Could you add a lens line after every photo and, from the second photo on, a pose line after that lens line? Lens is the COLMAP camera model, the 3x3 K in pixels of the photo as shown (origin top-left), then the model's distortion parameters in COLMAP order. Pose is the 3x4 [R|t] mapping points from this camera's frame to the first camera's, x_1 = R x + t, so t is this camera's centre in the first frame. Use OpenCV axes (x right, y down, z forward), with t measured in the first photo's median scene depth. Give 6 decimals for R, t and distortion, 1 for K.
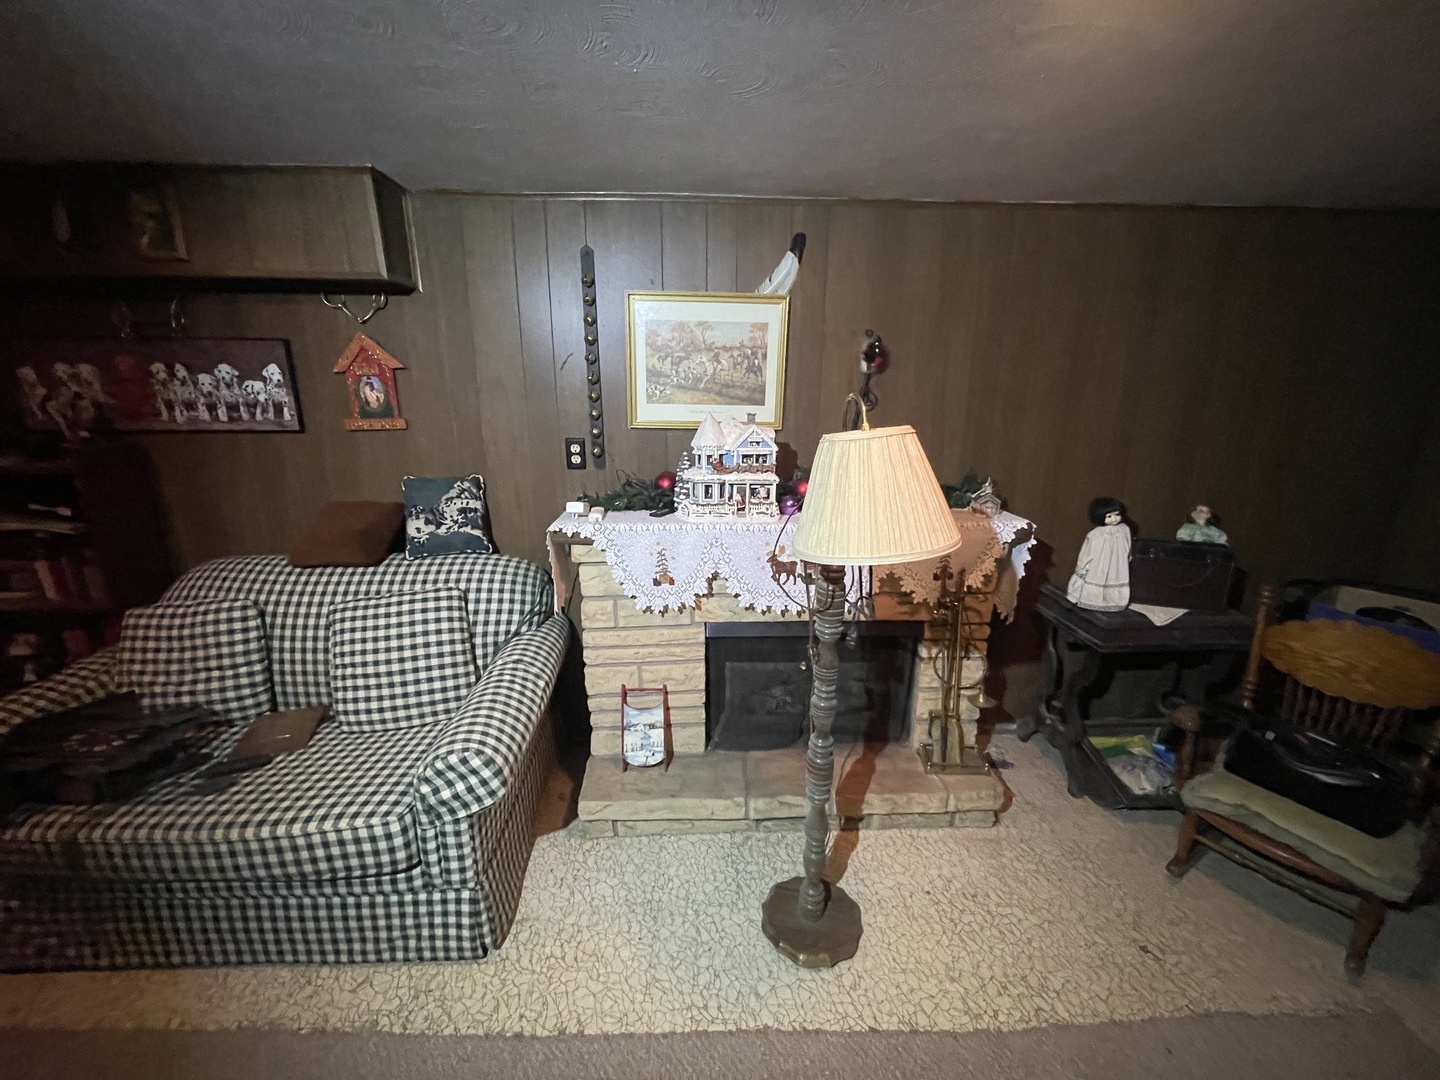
lens RADIAL K [[576.9, 0, 715.8], [0, 576.9, 543.0], [0, 0, 1]] dist [-0.002567, 0.001424]
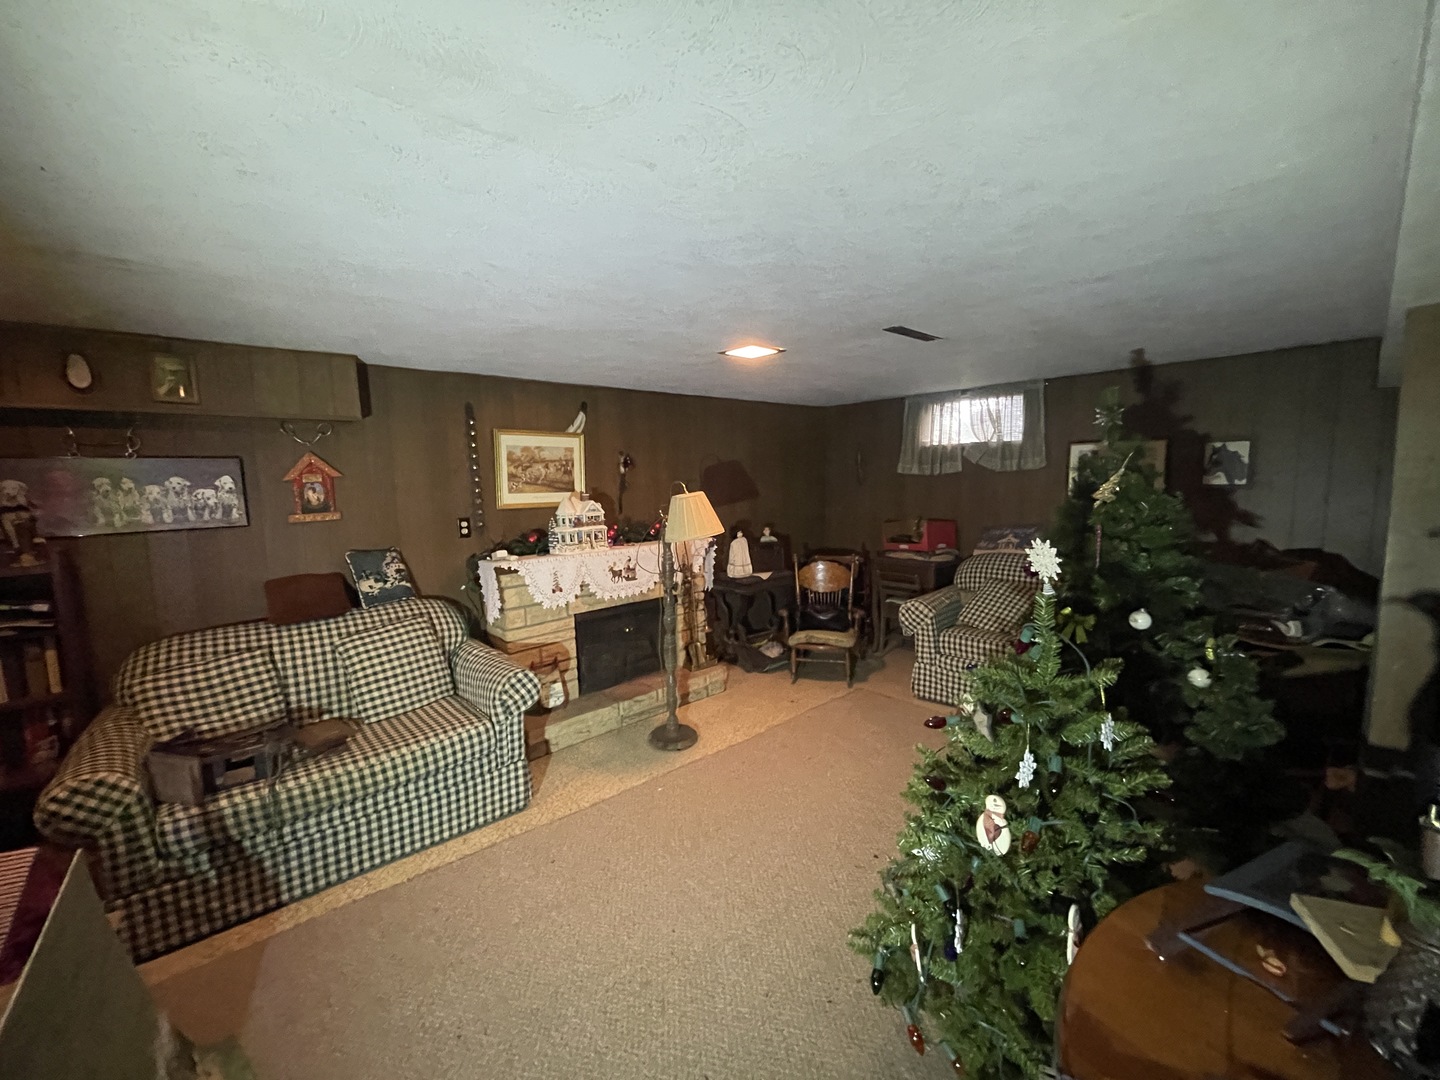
lens RADIAL K [[576.9, 0, 721.4], [0, 576.9, 534.0], [0, 0, 1]] dist [-0.002567, 0.001424]
pose [[0.771532, -0.087706, 0.630116, -0.733436], [0.193808, 0.975776, -0.101486, 0.160876], [-0.605951, 0.200421, 0.769841, -0.635304]]
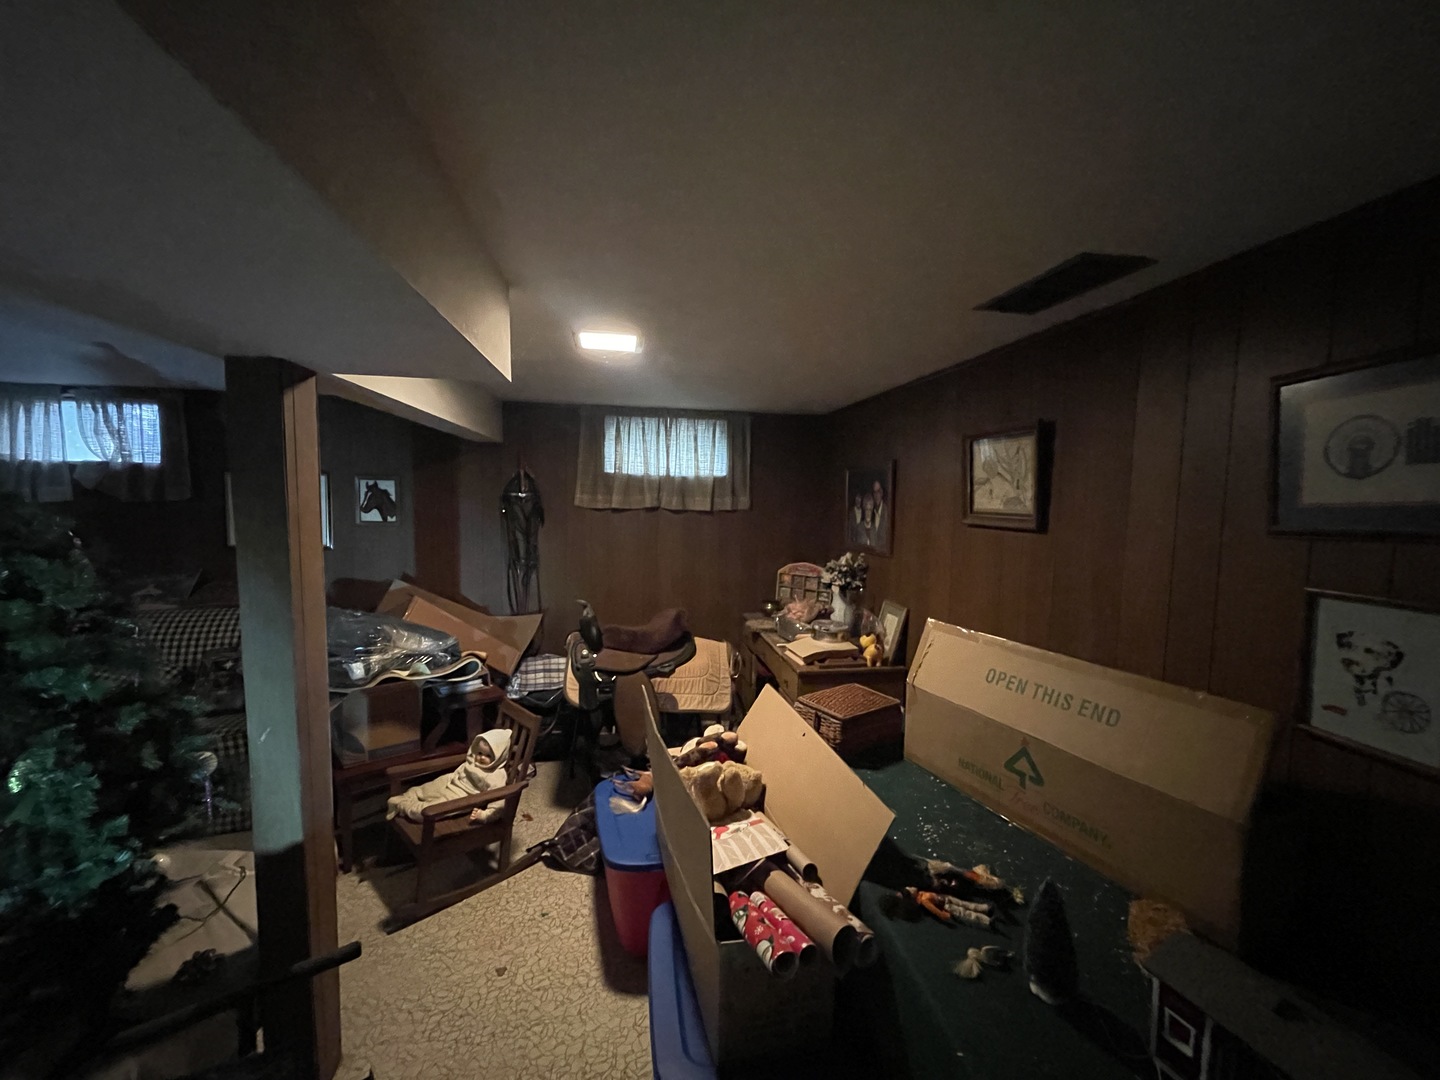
lens RADIAL K [[576.9, 0, 713.9], [0, 576.9, 541.6], [0, 0, 1]] dist [-0.002567, 0.001424]
pose [[-0.107387, -0.085330, 0.990549, -0.348214], [0.249633, 0.962079, 0.109941, 0.253595], [-0.962367, 0.259080, -0.082014, -1.069056]]
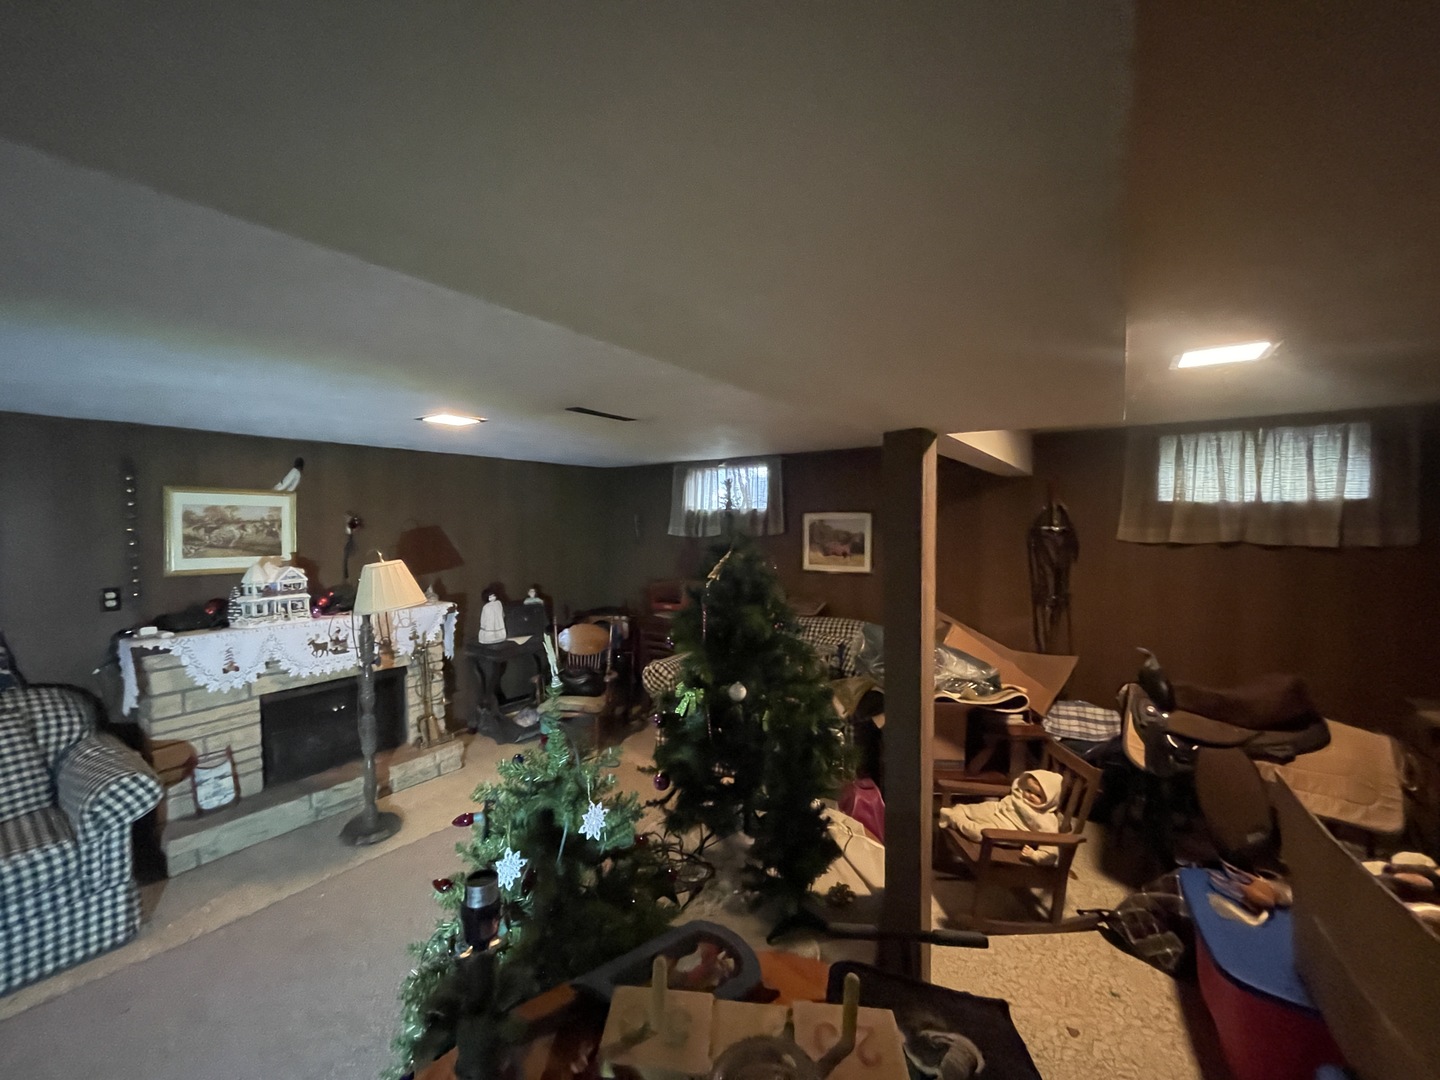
lens RADIAL K [[576.9, 0, 716.8], [0, 576.9, 536.5], [0, 0, 1]] dist [-0.002567, 0.001424]
pose [[0.608070, -0.029431, 0.793338, -0.473551], [0.217991, 0.967091, -0.131207, 0.192077], [-0.763368, 0.252724, 0.594475, -0.927977]]
